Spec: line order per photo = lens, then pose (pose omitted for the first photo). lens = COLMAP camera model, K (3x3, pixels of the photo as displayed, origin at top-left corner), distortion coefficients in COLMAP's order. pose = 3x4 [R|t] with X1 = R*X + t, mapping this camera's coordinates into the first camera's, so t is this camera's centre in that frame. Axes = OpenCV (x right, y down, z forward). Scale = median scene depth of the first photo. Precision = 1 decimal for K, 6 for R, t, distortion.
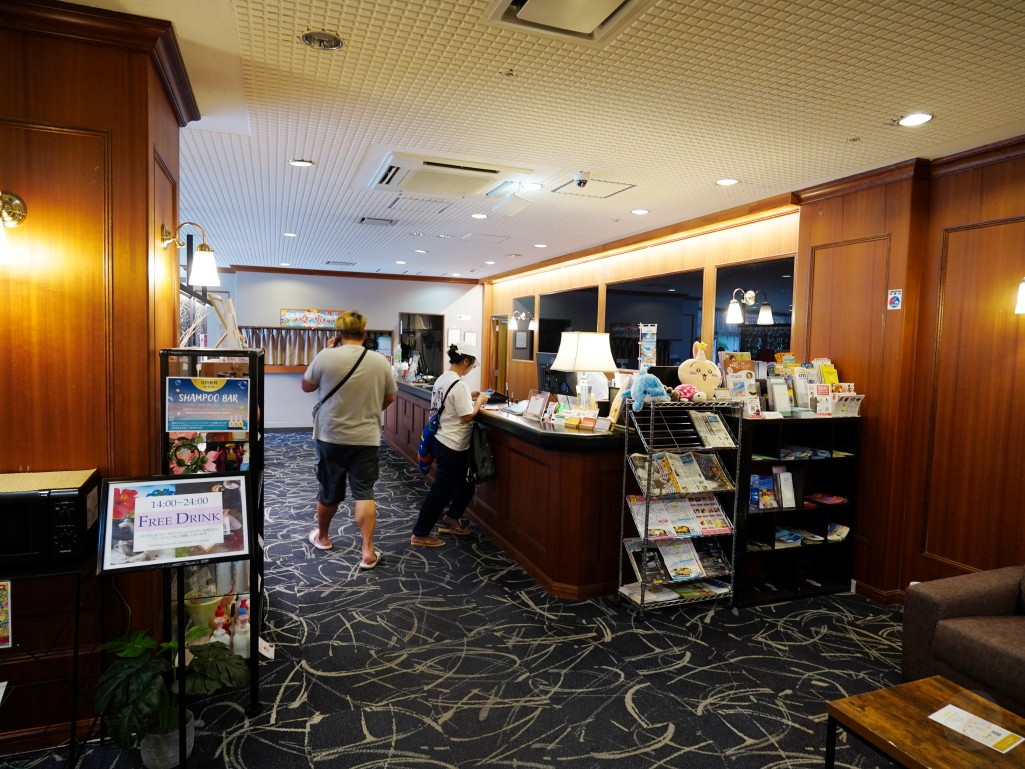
lens RADIAL K [[635.8, 0, 513.2], [0, 635.8, 385.3], [0, 0, 1]] dist [-0.040092, 0.023526]
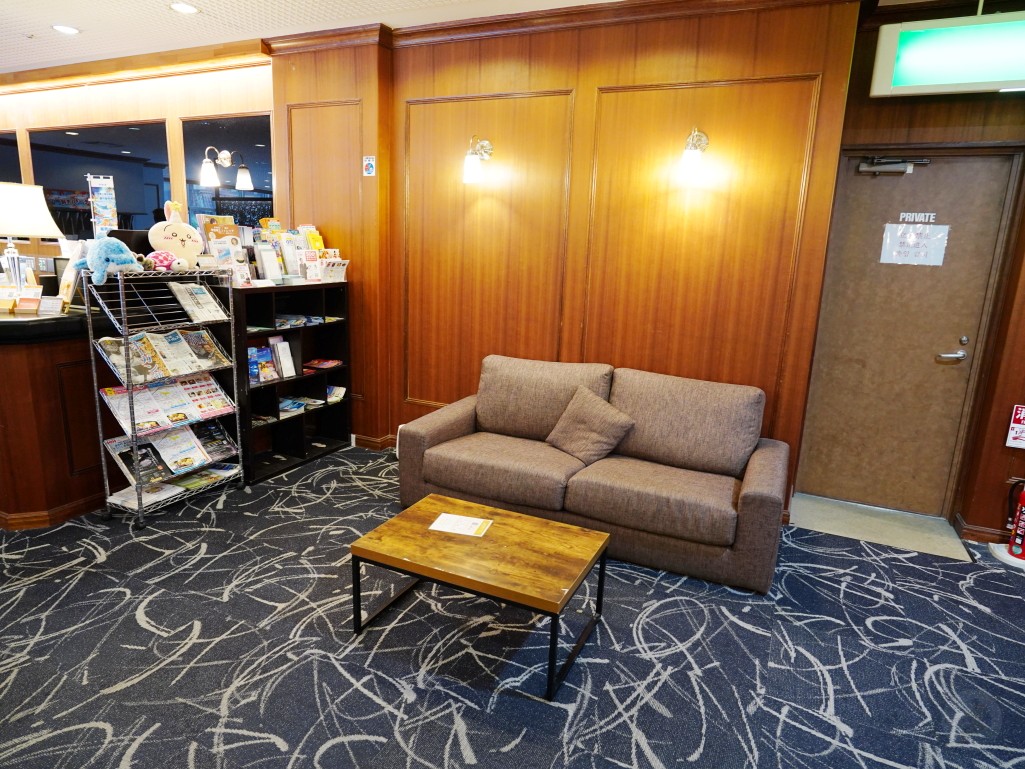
lens RADIAL K [[635.8, 0, 513.5], [0, 635.8, 384.3], [0, 0, 1]] dist [-0.040092, 0.023526]
pose [[0.714149, -0.151963, 0.683300, 0.006056], [0.026704, 0.981355, 0.190340, 0.026326], [-0.699485, -0.117684, 0.704891, 0.050389]]
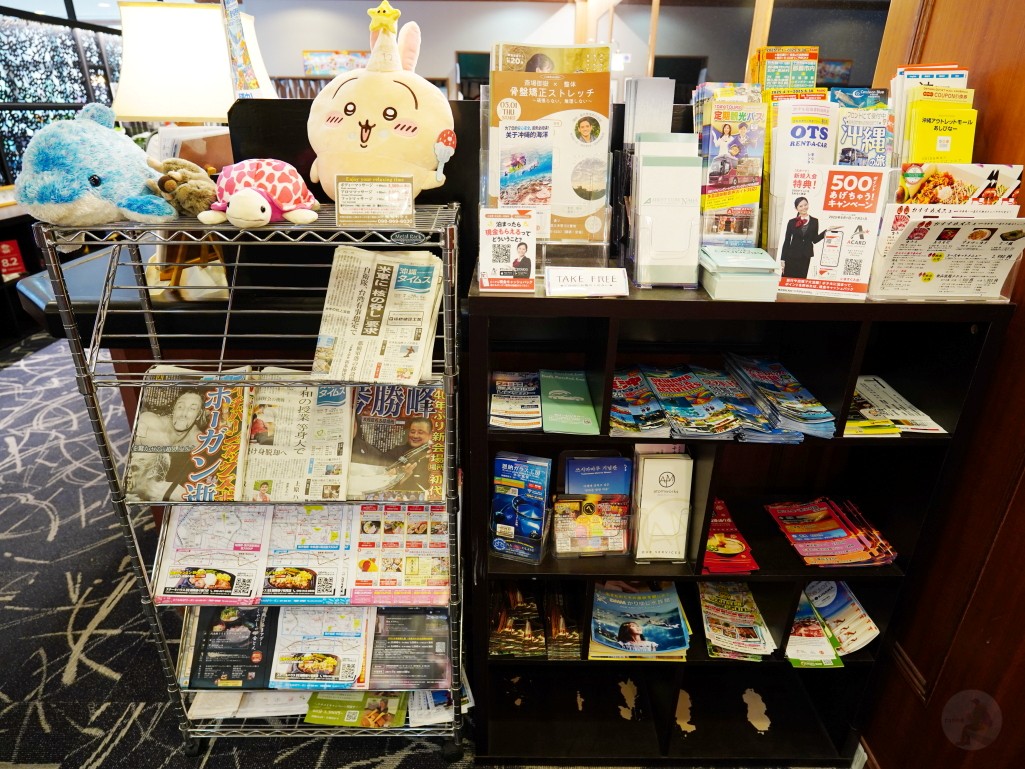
lens RADIAL K [[635.8, 0, 511.7], [0, 635.8, 387.8], [0, 0, 1]] dist [-0.040092, 0.023526]
pose [[0.938874, 0.129814, -0.318847, 0.482236], [-0.012715, 0.938624, 0.344707, -0.003971], [0.344025, -0.319583, 0.882901, 0.745528]]
